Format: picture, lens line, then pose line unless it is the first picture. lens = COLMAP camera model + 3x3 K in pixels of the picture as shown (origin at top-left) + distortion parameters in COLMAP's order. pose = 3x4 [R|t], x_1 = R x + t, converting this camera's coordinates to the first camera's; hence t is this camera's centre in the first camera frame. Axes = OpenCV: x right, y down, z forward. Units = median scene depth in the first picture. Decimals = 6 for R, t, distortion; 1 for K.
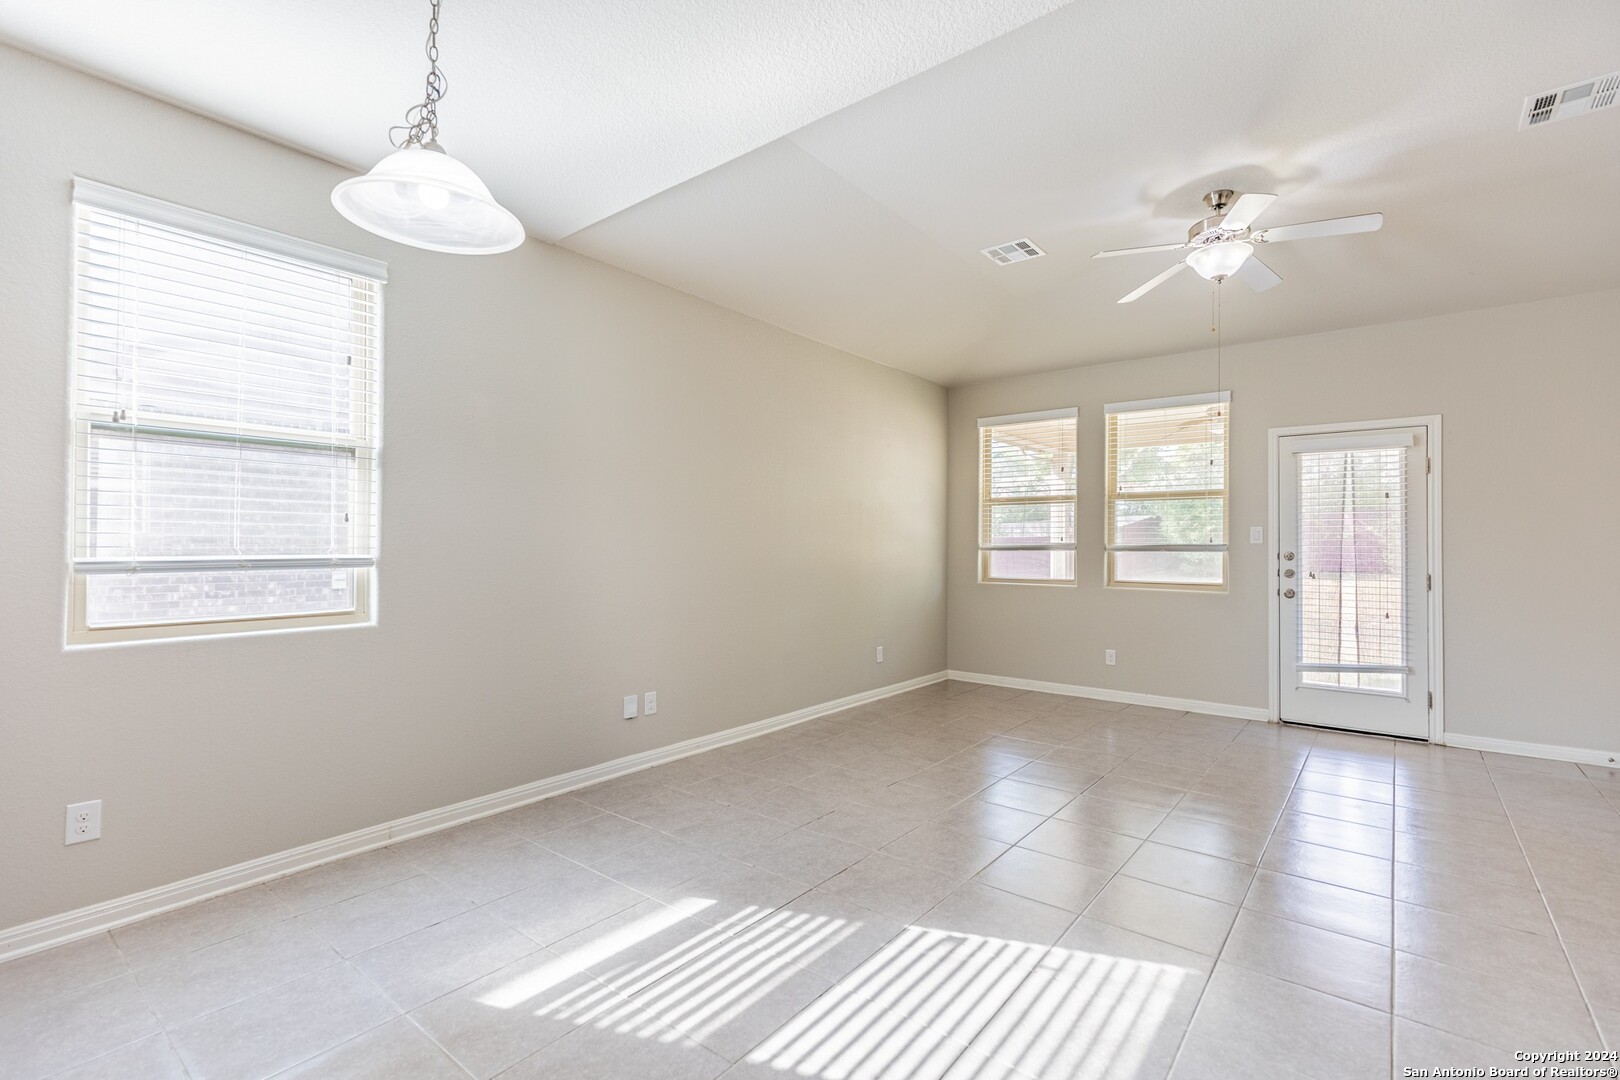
lens RADIAL K [[722.3, 0, 814.0], [0, 722.3, 536.9], [0, 0, 1]] dist [0.002962, 0.000352]
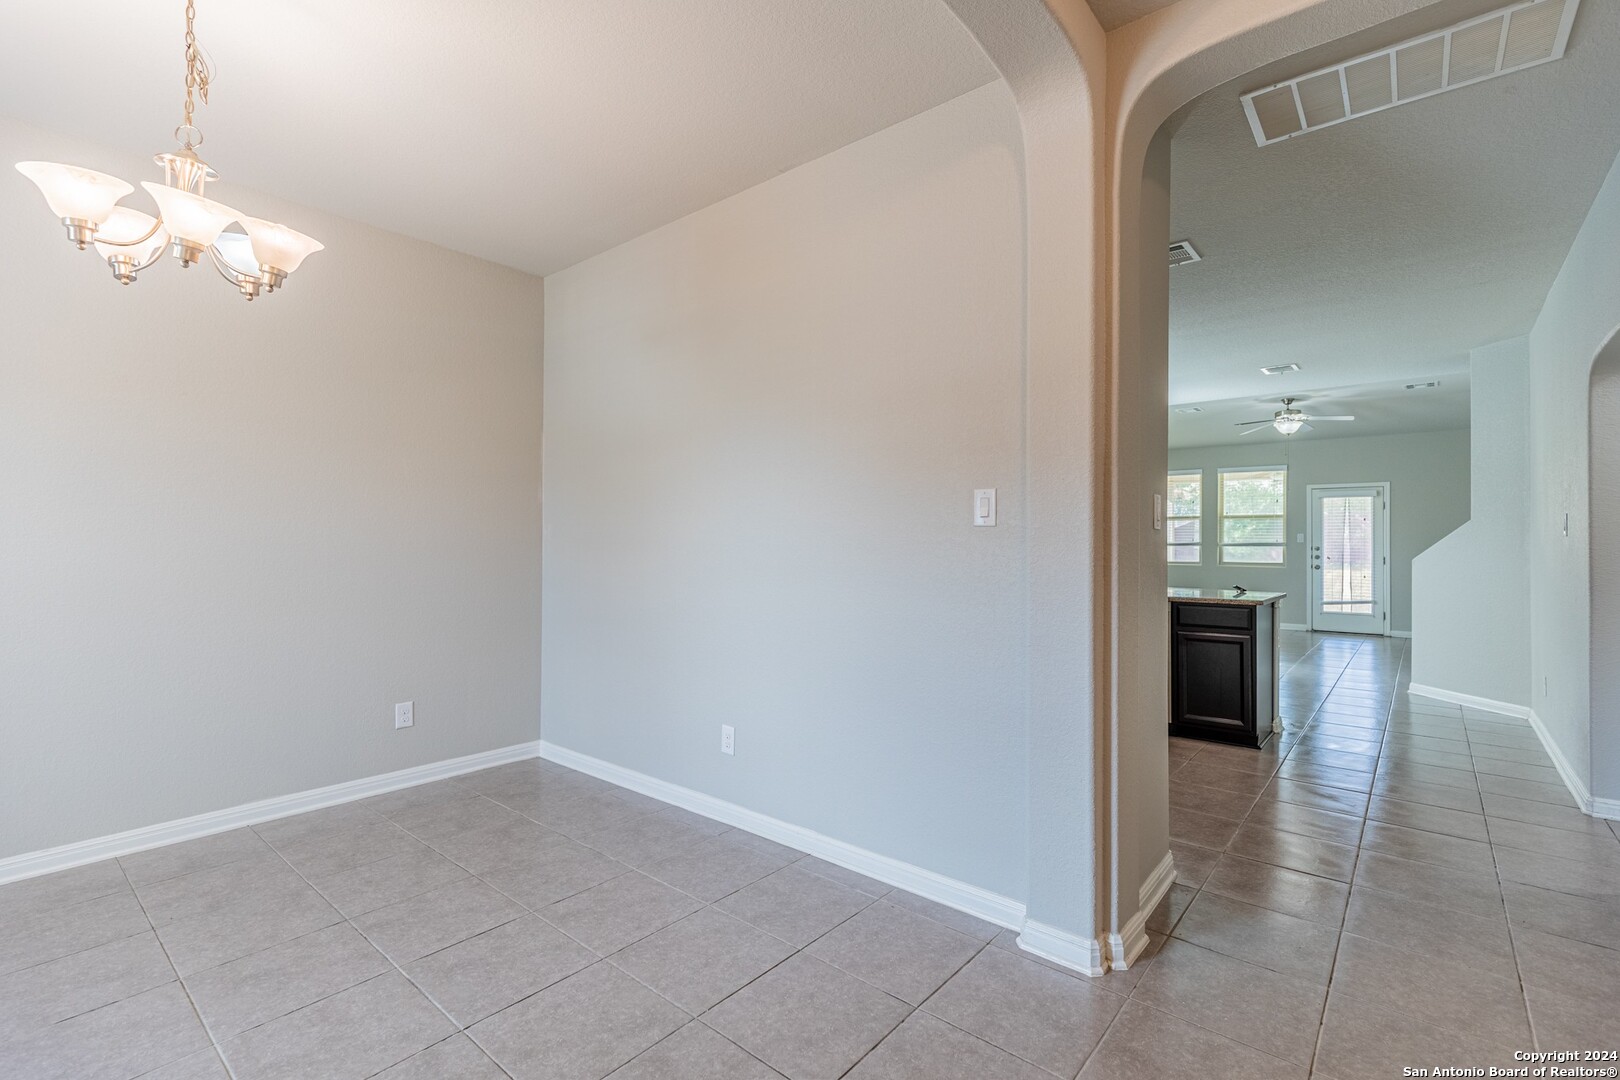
lens RADIAL K [[722.3, 0, 814.0], [0, 722.3, 536.9], [0, 0, 1]] dist [0.002962, 0.000352]
pose [[0.999760, -0.002970, -0.021693, -0.711206], [0.003055, 0.999988, 0.003886, -0.018185], [0.021681, -0.003951, 0.999757, -1.061418]]
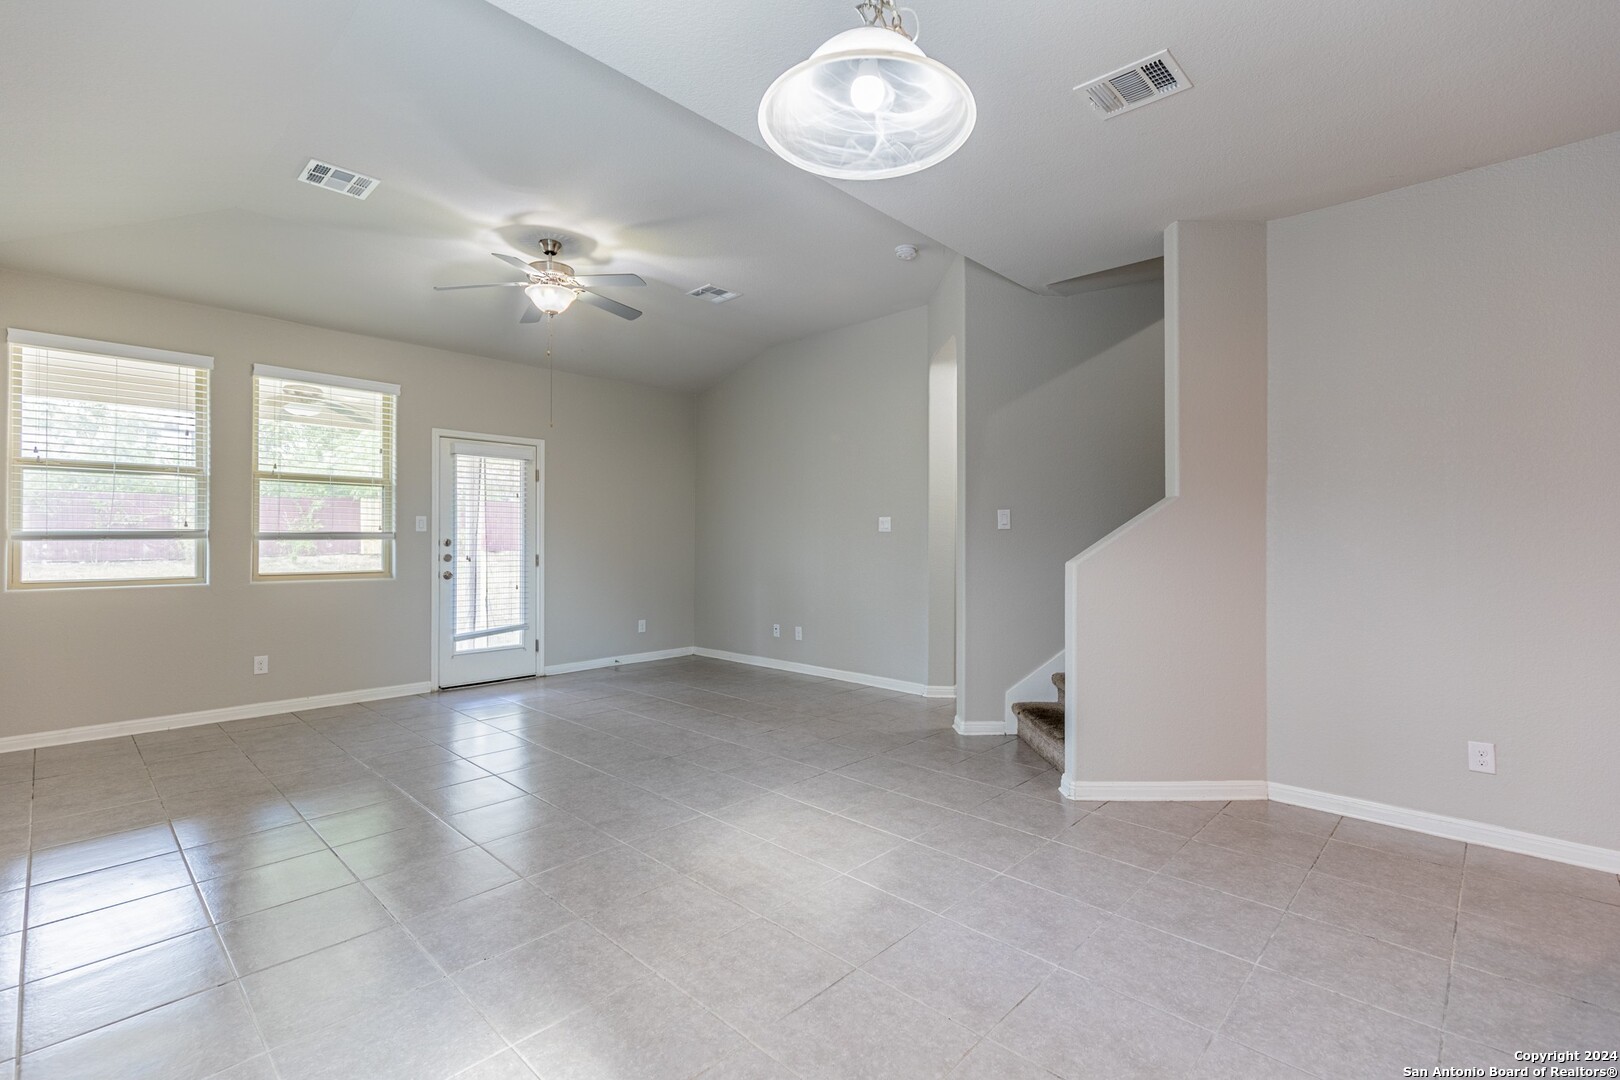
lens RADIAL K [[722.3, 0, 814.0], [0, 722.3, 536.9], [0, 0, 1]] dist [0.002962, 0.000352]
pose [[0.086005, -0.003938, 0.996287, -0.434519], [-0.016657, 0.999847, 0.005390, 0.001463], [-0.996155, -0.017059, 0.085926, 0.326626]]
